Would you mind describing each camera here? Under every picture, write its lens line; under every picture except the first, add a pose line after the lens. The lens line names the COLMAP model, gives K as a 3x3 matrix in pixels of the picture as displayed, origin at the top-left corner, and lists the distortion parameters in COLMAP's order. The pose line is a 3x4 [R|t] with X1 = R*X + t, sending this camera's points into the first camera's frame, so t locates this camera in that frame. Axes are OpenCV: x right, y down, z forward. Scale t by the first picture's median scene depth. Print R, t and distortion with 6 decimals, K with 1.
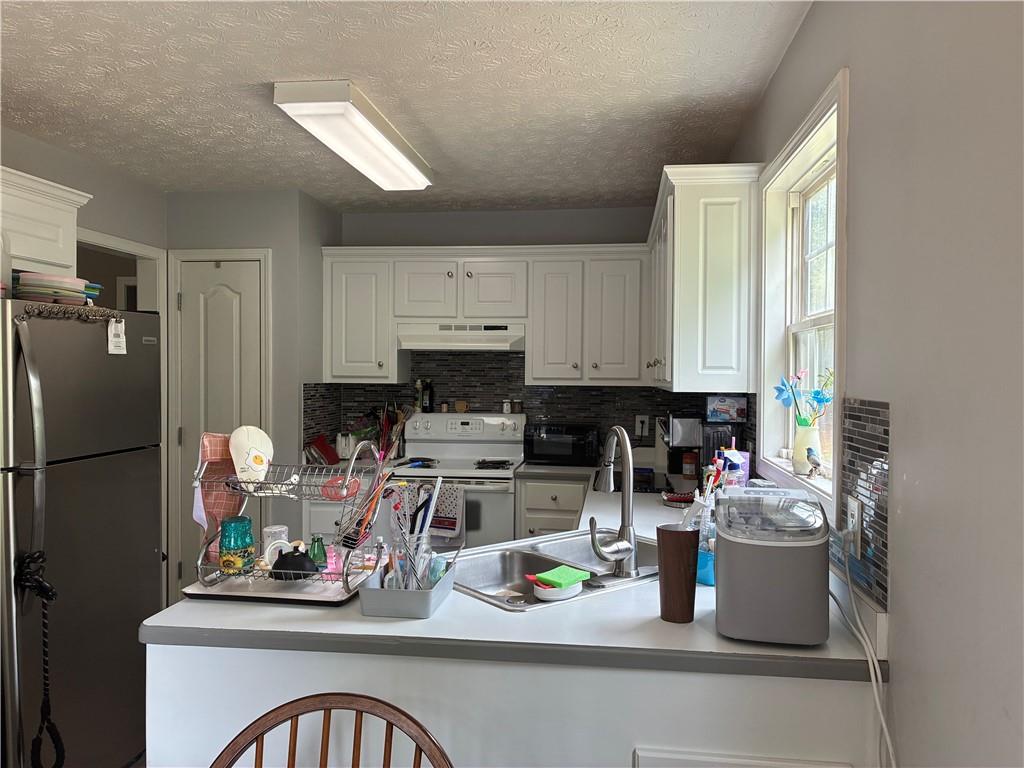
lens RADIAL K [[770.7, 0, 535.6], [0, 770.7, 375.0], [0, 0, 1]] dist [0.036212, -0.066814]
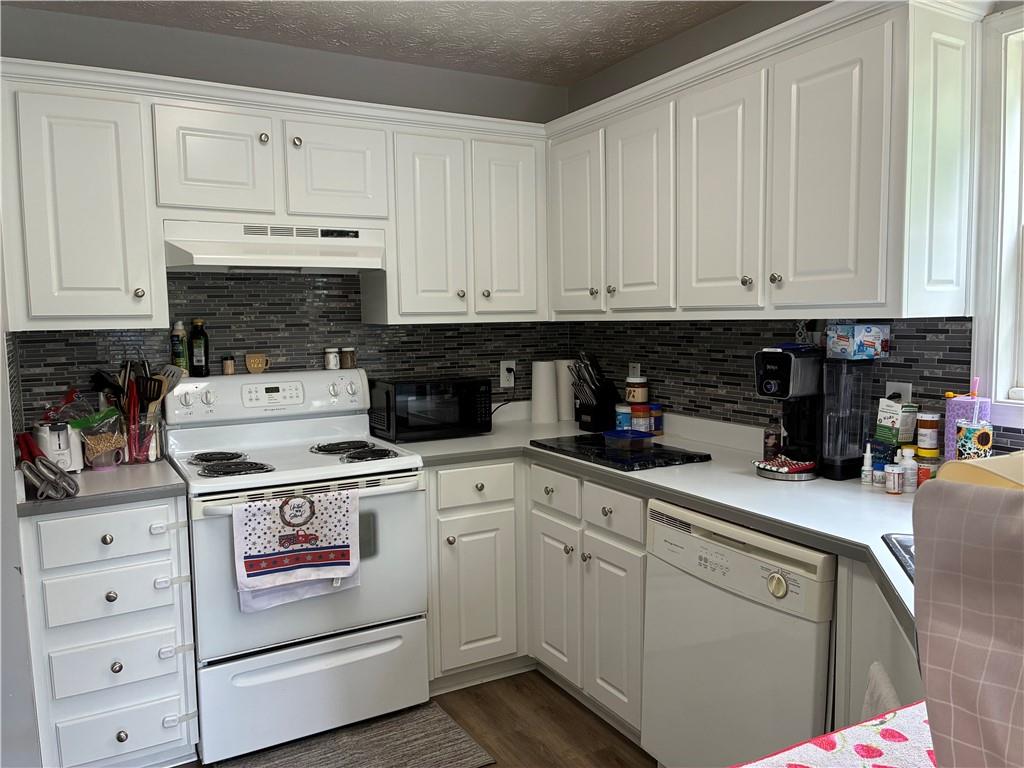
lens RADIAL K [[770.7, 0, 516.4], [0, 770.7, 388.3], [0, 0, 1]] dist [0.036212, -0.066814]
pose [[0.808357, -0.075889, 0.583780, -0.306827], [0.023245, 0.994997, 0.097158, 0.005853], [-0.588233, -0.064969, 0.806078, 0.394418]]
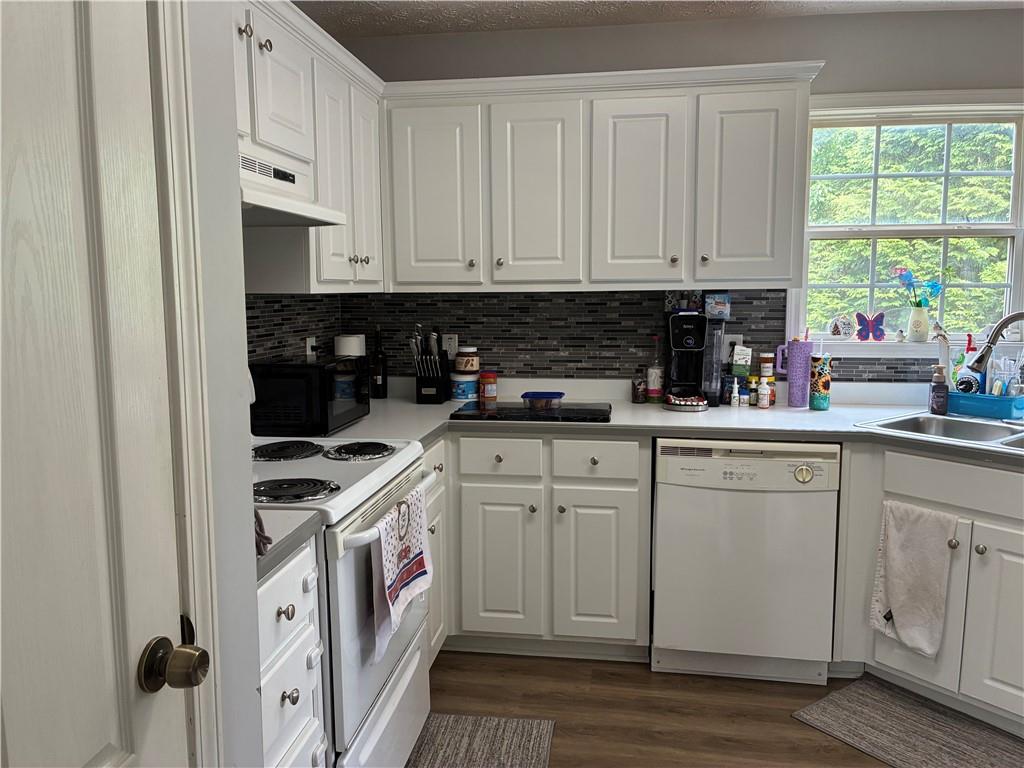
lens RADIAL K [[770.7, 0, 504.6], [0, 770.7, 382.8], [0, 0, 1]] dist [0.036212, -0.066814]
pose [[0.035351, -0.127022, 0.991270, -0.537642], [0.009465, 0.991888, 0.126763, 0.007498], [-0.999330, 0.004902, 0.036266, 0.828997]]
